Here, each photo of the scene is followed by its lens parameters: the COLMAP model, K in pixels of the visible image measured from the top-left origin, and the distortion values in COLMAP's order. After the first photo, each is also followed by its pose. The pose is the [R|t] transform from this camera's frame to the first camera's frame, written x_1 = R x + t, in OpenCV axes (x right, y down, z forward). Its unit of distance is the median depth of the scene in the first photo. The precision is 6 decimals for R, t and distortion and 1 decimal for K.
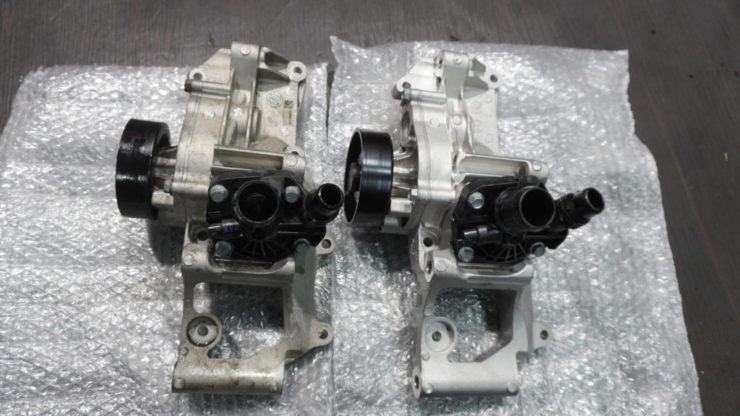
lens RADIAL K [[506.6, 0, 370.0], [0, 506.6, 208.0], [0, 0, 1]] dist [-0.006167, 0.000084]
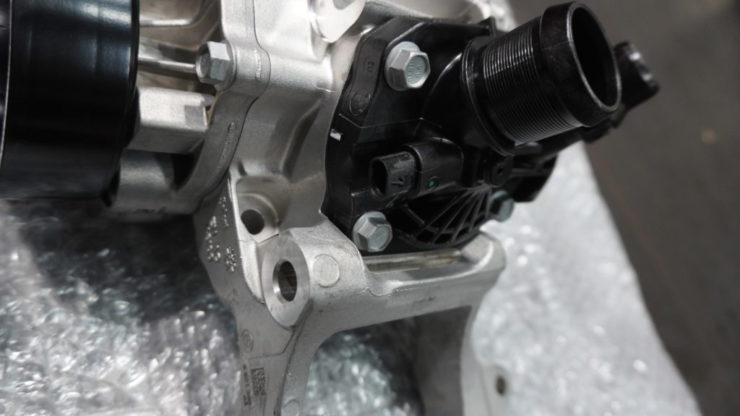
lens RADIAL K [[506.6, 0, 370.0], [0, 506.6, 208.0], [0, 0, 1]] dist [-0.006167, 0.000084]
pose [[0.869547, -0.088185, 0.485914, 0.007342], [0.116826, 0.992732, -0.028898, 0.081104], [-0.479834, 0.081895, 0.873529, 0.646594]]
